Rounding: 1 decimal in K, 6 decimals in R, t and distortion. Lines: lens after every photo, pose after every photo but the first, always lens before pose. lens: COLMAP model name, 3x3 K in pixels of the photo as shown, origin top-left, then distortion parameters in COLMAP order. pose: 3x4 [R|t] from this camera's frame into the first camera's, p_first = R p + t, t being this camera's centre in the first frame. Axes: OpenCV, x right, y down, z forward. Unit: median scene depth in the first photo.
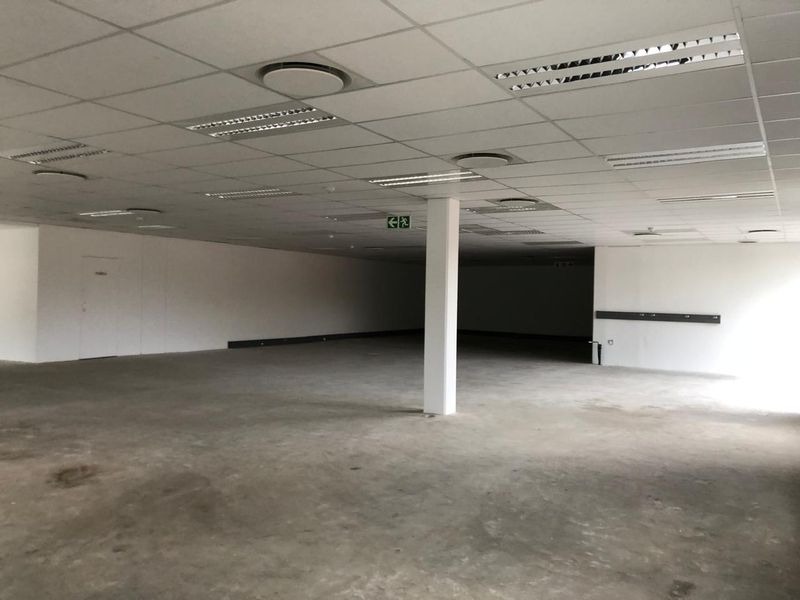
lens RADIAL K [[657.7, 0, 399.3], [0, 657.7, 298.9], [0, 0, 1]] dist [0.005063, 0.000846]
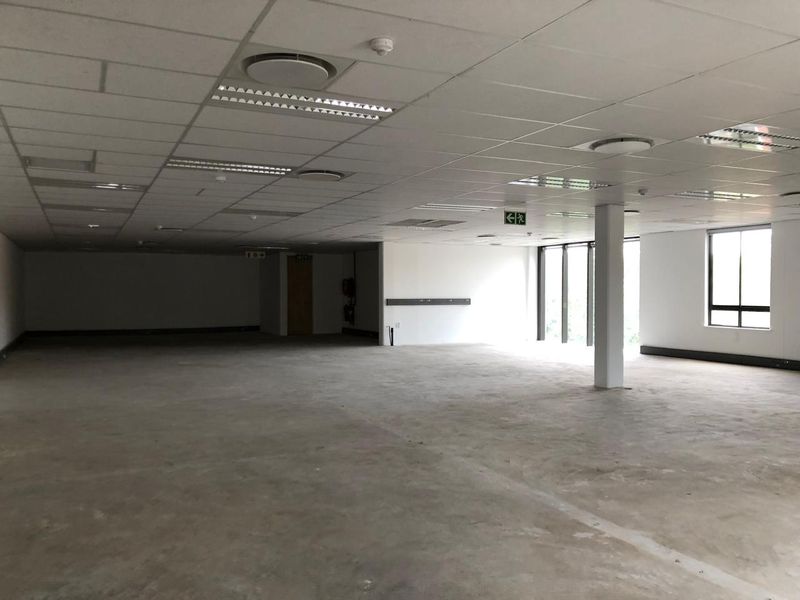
lens RADIAL K [[657.7, 0, 399.8], [0, 657.7, 299.9], [0, 0, 1]] dist [0.005063, 0.000846]
pose [[0.532856, -0.035886, 0.845445, -0.659424], [0.019020, 0.999356, 0.030432, -0.014122], [-0.845992, -0.000136, 0.533195, 0.393816]]
